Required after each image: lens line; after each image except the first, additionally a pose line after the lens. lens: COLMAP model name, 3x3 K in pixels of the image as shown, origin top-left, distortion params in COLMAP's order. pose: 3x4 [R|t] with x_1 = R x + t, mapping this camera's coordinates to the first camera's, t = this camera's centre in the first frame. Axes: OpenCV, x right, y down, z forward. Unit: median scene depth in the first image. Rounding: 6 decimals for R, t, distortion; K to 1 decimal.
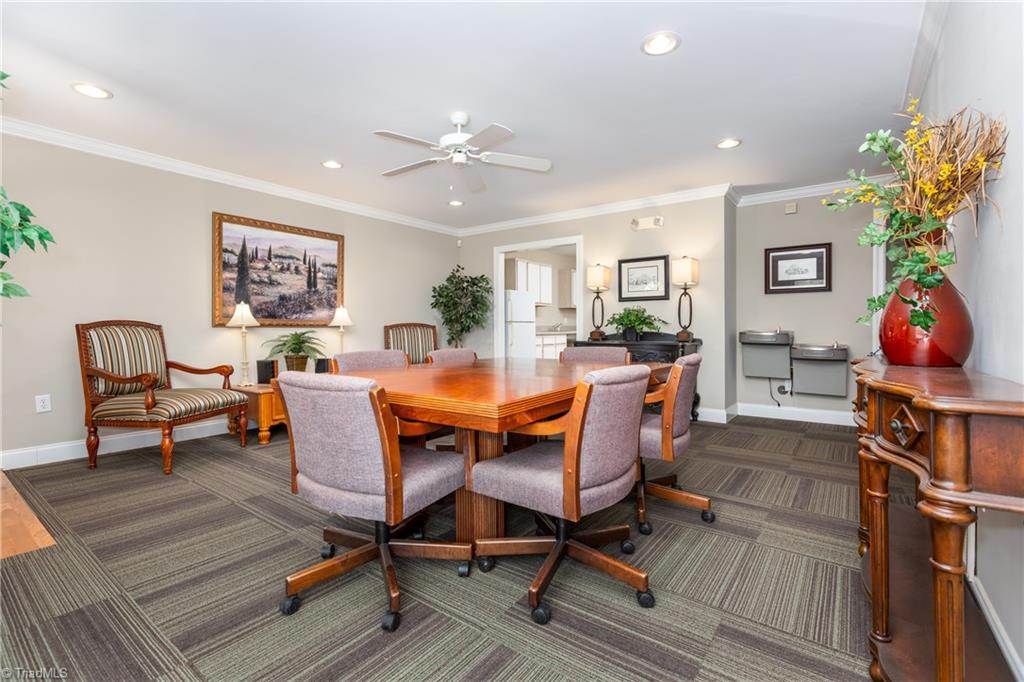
lens RADIAL K [[464.8, 0, 517.2], [0, 464.8, 330.8], [0, 0, 1]] dist [-0.000578, -0.002114]
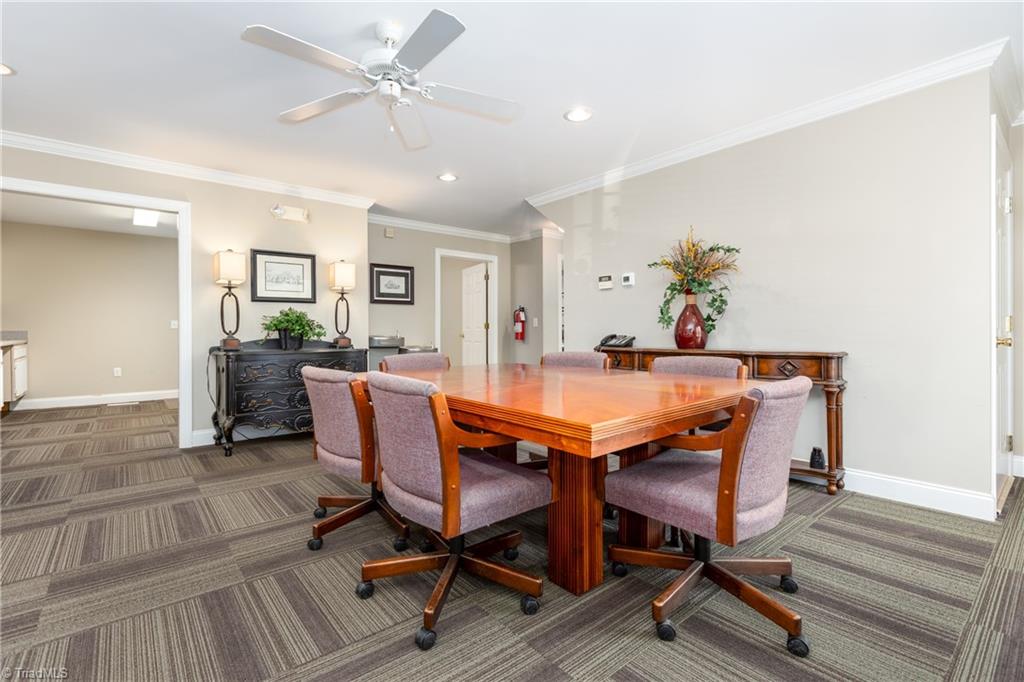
lens RADIAL K [[464.8, 0, 514.6], [0, 464.8, 343.7], [0, 0, 1]] dist [-0.000578, -0.002114]
pose [[0.245137, -0.024504, 0.969179, -0.483265], [0.007370, 0.999699, 0.023411, -0.004965], [-0.969460, 0.001404, 0.245244, 0.388886]]
